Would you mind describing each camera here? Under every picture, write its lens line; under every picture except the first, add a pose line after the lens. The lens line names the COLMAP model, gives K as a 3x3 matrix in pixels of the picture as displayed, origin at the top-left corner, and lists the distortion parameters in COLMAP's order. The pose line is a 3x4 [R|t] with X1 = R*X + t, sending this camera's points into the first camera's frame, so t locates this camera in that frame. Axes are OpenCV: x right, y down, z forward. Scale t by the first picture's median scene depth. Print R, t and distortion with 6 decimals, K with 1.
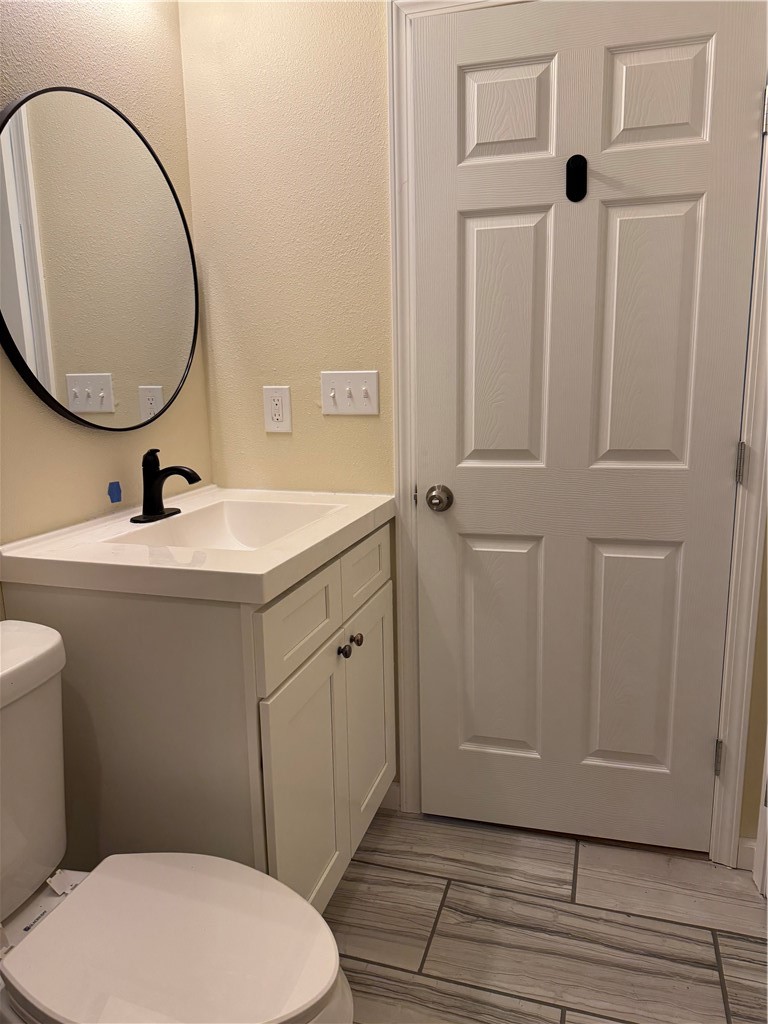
lens RADIAL K [[719.9, 0, 387.0], [0, 719.9, 511.8], [0, 0, 1]] dist [0.059667, -0.068883]
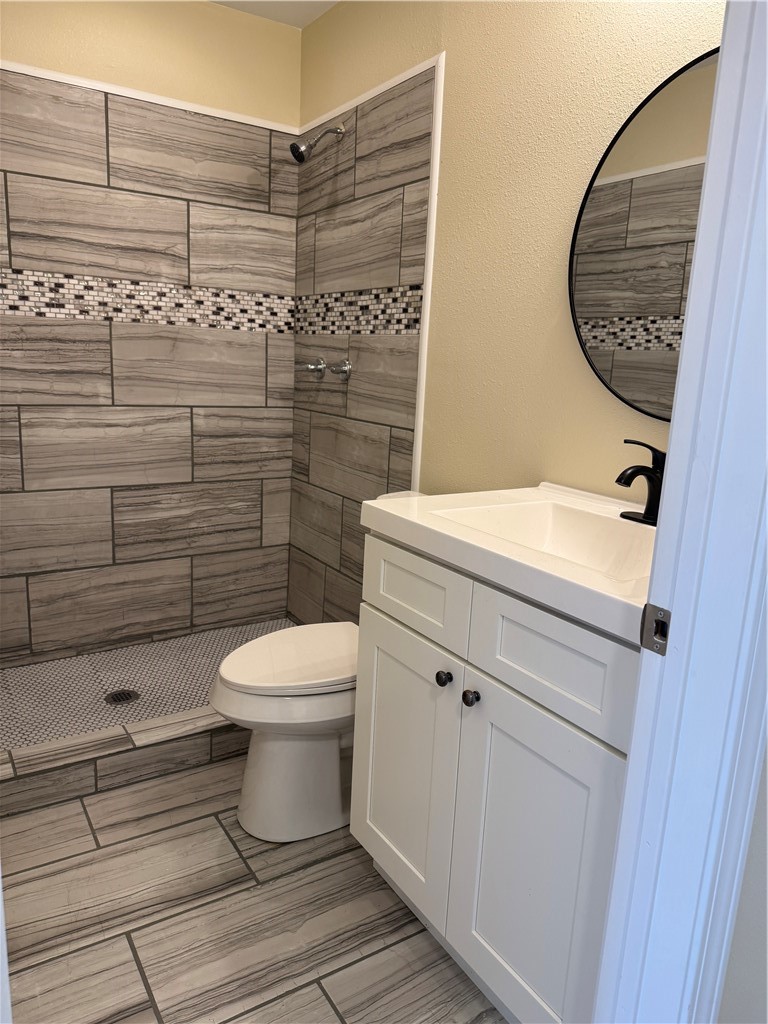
lens RADIAL K [[719.9, 0, 382.9], [0, 719.9, 511.7], [0, 0, 1]] dist [0.059667, -0.068883]
pose [[-0.645181, 0.143763, -0.750382, 0.622968], [-0.187659, 0.922233, 0.338038, -0.276108], [0.740625, 0.358912, -0.568029, 1.397839]]
